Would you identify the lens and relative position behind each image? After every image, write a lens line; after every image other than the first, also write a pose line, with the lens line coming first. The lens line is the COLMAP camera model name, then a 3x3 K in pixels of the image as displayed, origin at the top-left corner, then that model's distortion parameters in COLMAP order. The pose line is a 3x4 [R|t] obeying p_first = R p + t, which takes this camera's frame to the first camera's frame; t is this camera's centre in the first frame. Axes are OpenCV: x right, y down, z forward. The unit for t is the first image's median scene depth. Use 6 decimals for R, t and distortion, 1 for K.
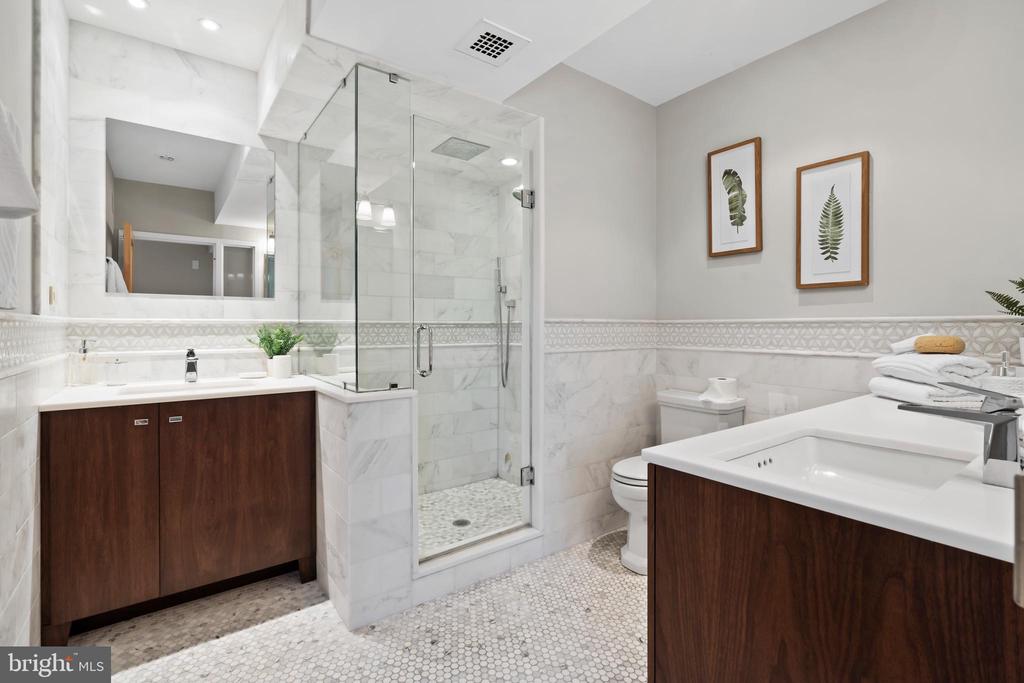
lens RADIAL K [[465.9, 0, 514.8], [0, 465.9, 326.5], [0, 0, 1]] dist [-0.000532, 0.000123]
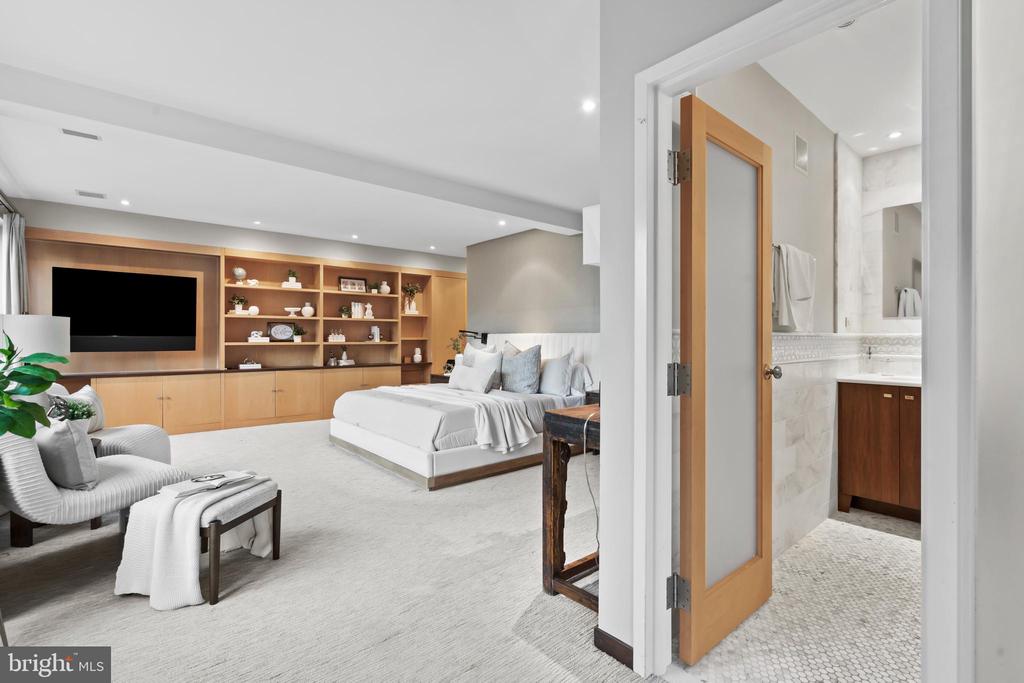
lens RADIAL K [[477.0, 0, 514.6], [0, 477.0, 327.1], [0, 0, 1]] dist [-0.001888, -0.000031]
pose [[0.066288, -0.014963, -0.997688, 0.710573], [-0.006437, 0.999860, -0.015423, -0.007082], [0.997780, 0.007444, 0.066182, -0.395131]]
